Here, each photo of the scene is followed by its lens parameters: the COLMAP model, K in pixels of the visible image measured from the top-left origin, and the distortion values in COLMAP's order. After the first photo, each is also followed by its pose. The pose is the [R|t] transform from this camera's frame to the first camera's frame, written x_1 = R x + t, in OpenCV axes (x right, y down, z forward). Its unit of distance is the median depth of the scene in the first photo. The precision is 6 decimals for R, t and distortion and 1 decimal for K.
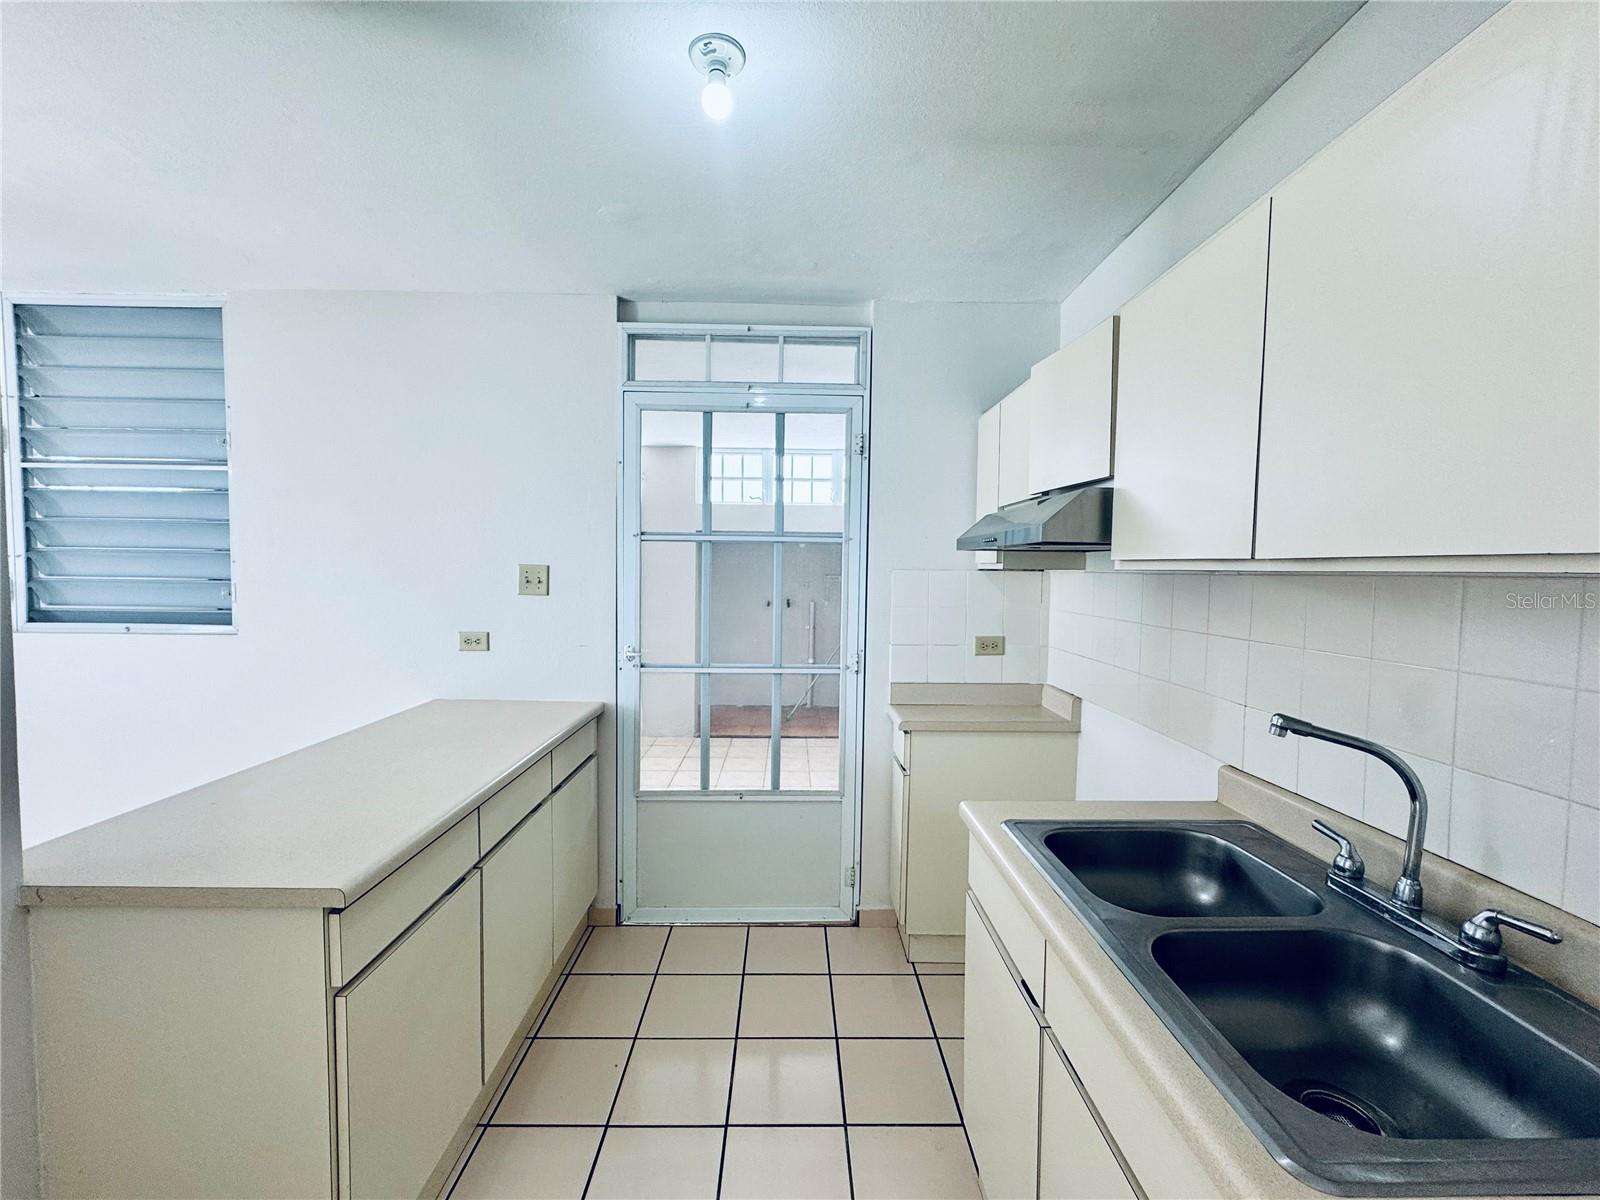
lens RADIAL K [[641.7, 0, 800.2], [0, 641.7, 594.8], [0, 0, 1]] dist [-0.005481, 0.001996]
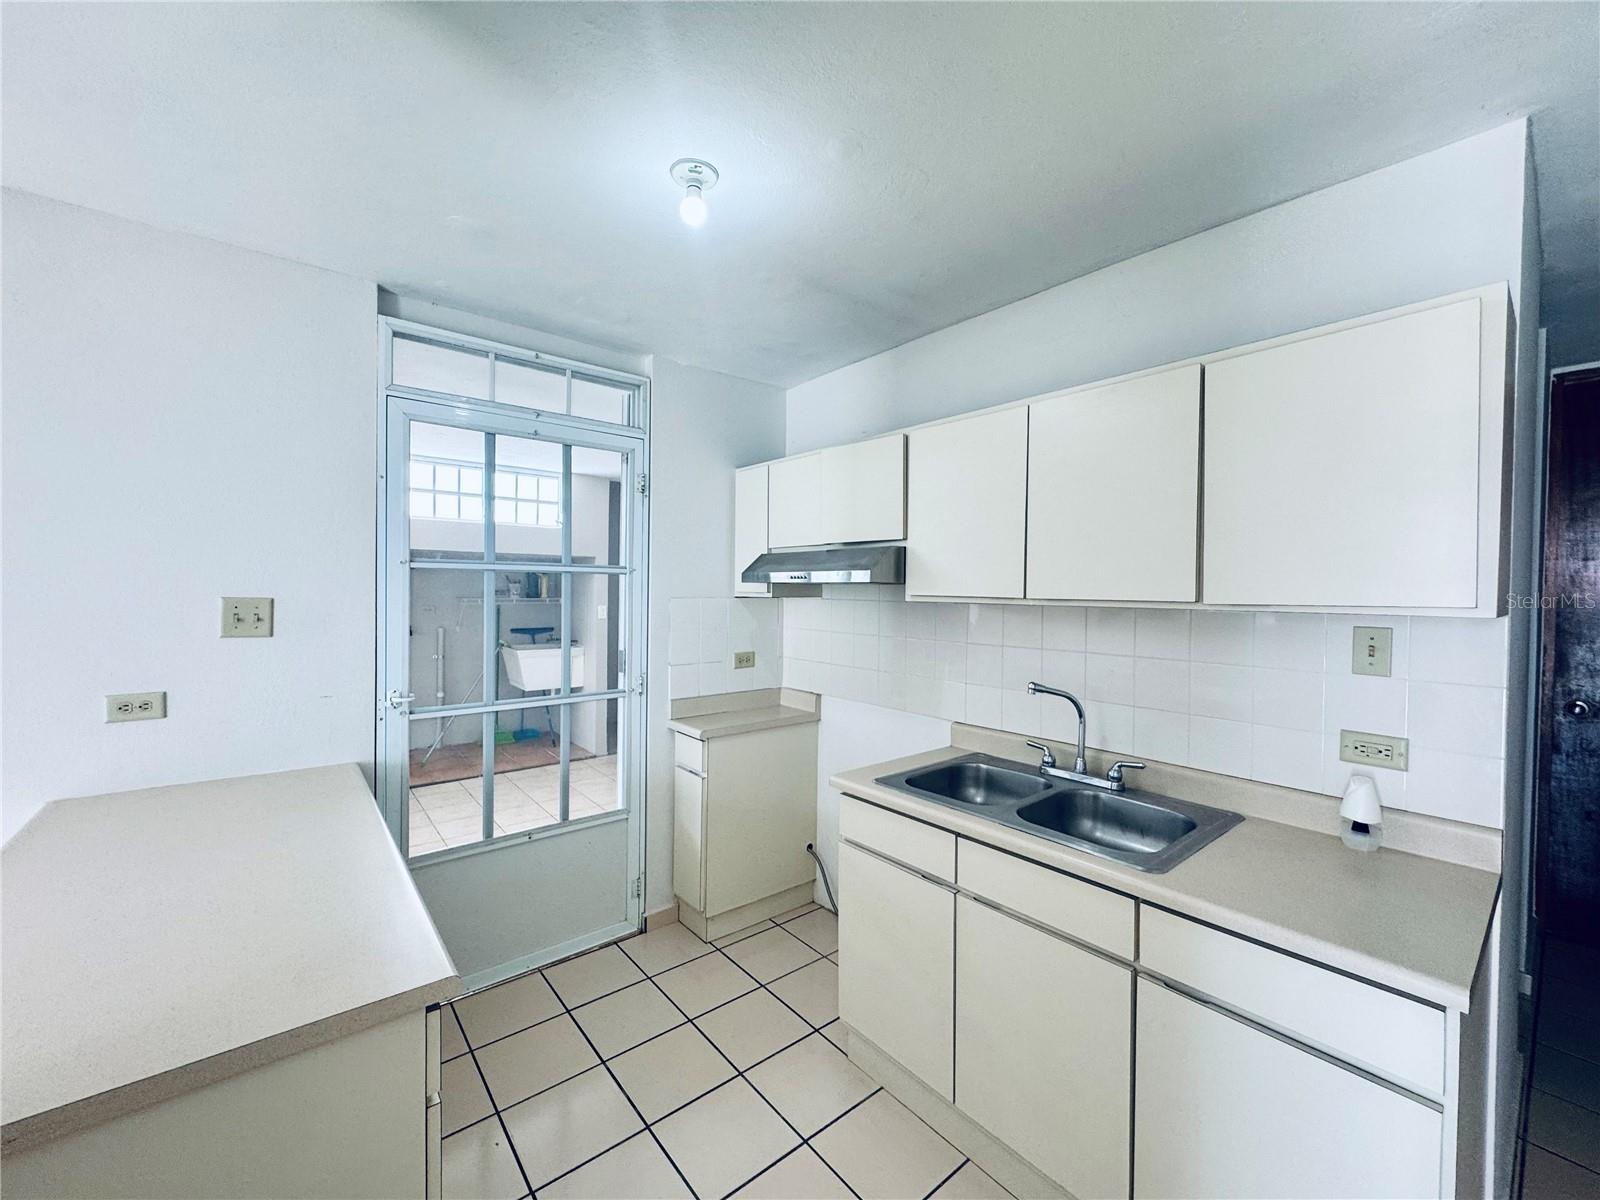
lens RADIAL K [[641.7, 0, 799.2], [0, 641.7, 592.7], [0, 0, 1]] dist [-0.005481, 0.001996]
pose [[0.781642, -0.007458, 0.623682, -0.377241], [0.025033, 0.999498, -0.019421, -0.021134], [-0.623224, 0.030793, 0.781437, -0.010879]]
